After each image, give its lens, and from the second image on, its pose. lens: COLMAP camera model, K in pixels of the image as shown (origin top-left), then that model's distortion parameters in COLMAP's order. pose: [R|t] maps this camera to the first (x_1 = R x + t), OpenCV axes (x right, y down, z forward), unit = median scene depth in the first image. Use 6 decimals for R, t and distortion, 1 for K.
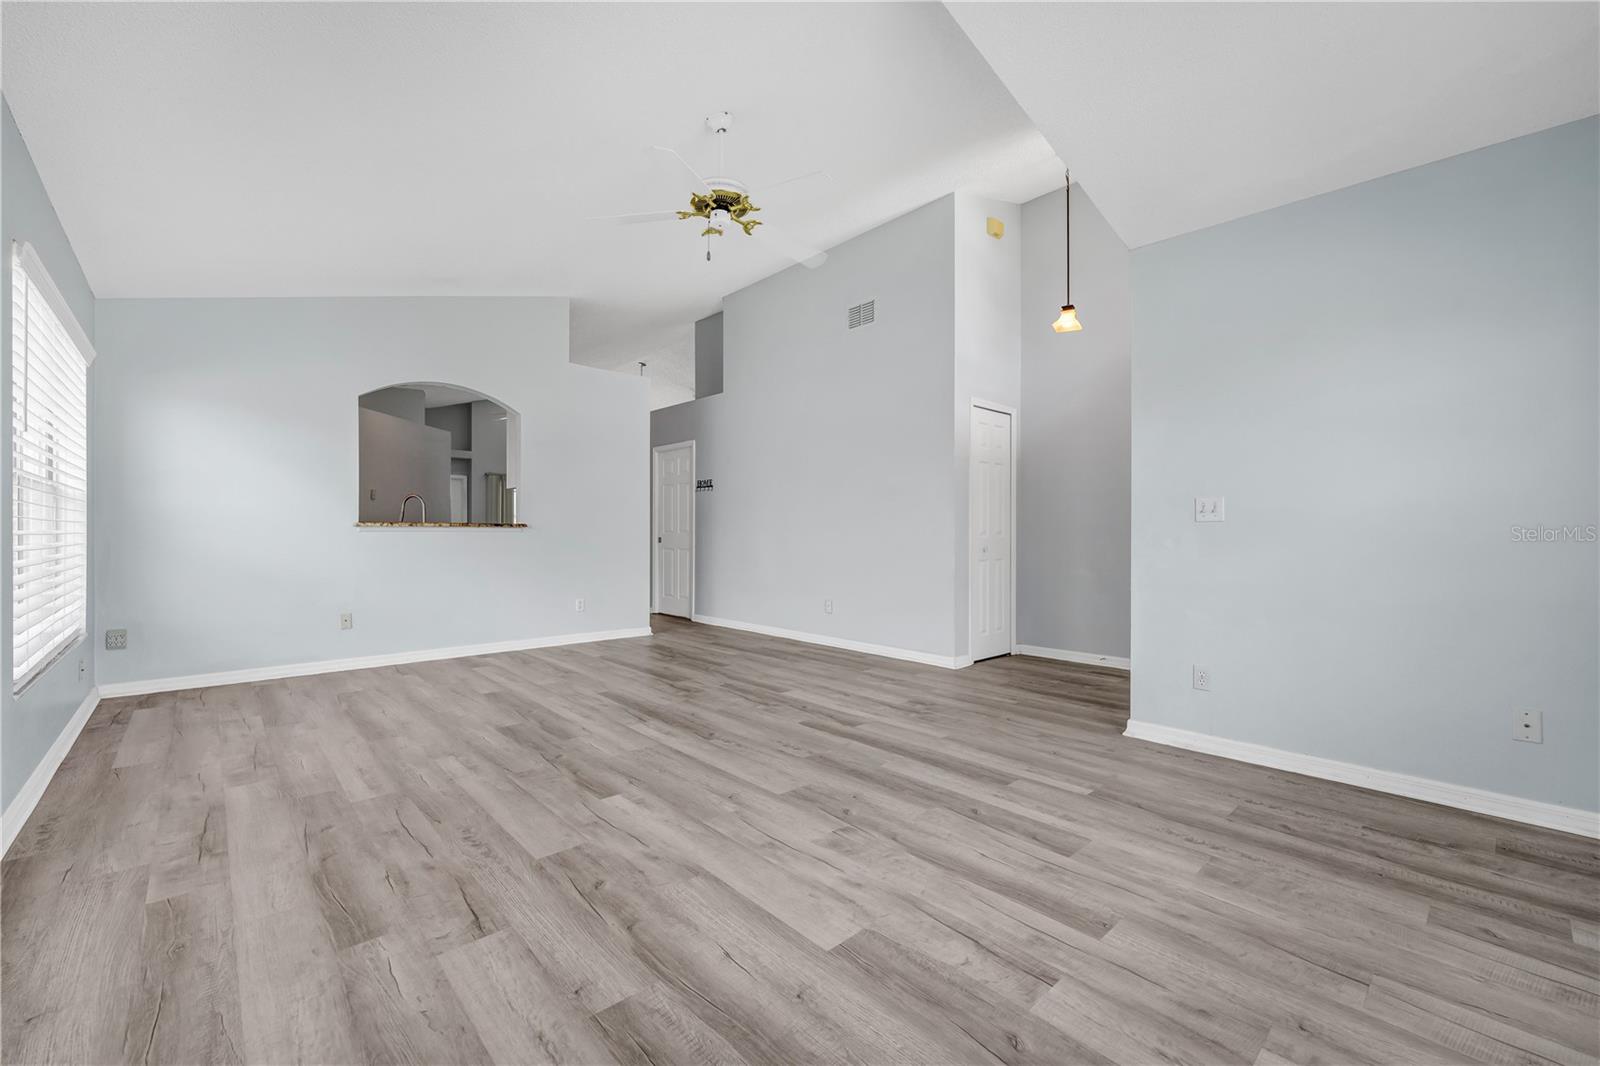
lens RADIAL K [[655.5, 0, 788.6], [0, 655.5, 529.3], [0, 0, 1]] dist [-0.001888, -0.001232]
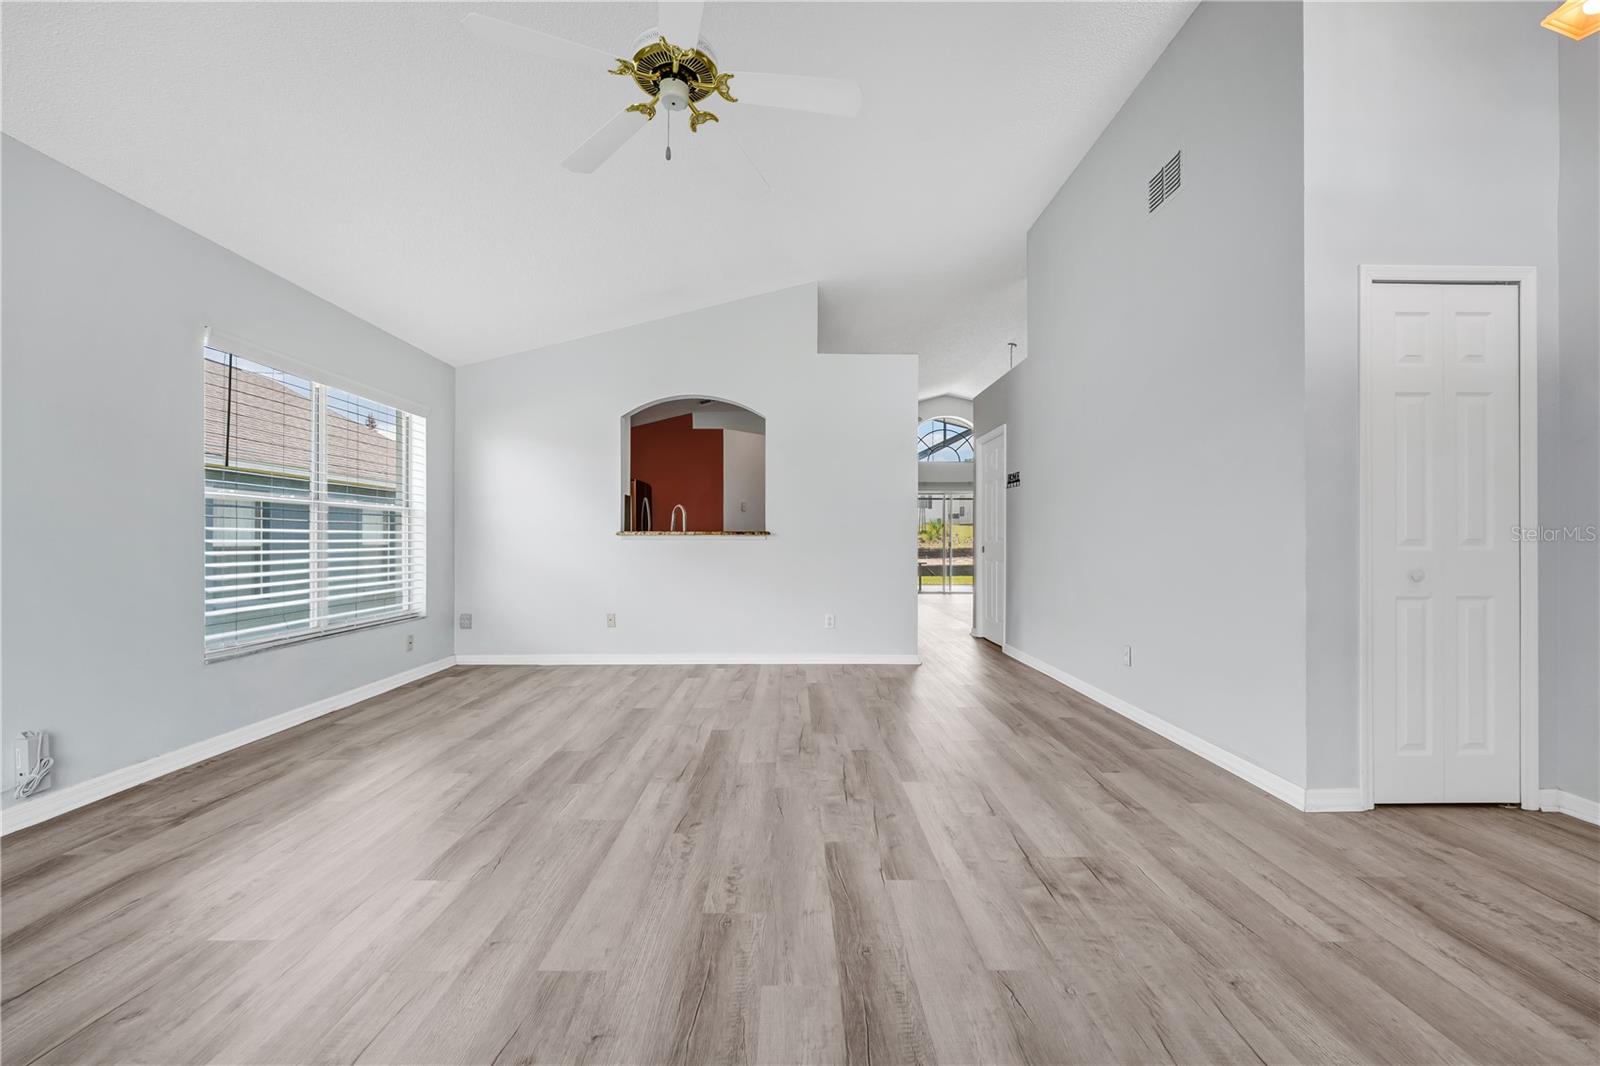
lens RADIAL K [[655.5, 0, 792.7], [0, 655.5, 540.8], [0, 0, 1]] dist [-0.001888, -0.001232]
pose [[0.748618, 0.000141, -0.663001, 0.475978], [0.004573, 0.999975, 0.005377, -0.000375], [0.662986, -0.007057, 0.748599, 0.585907]]
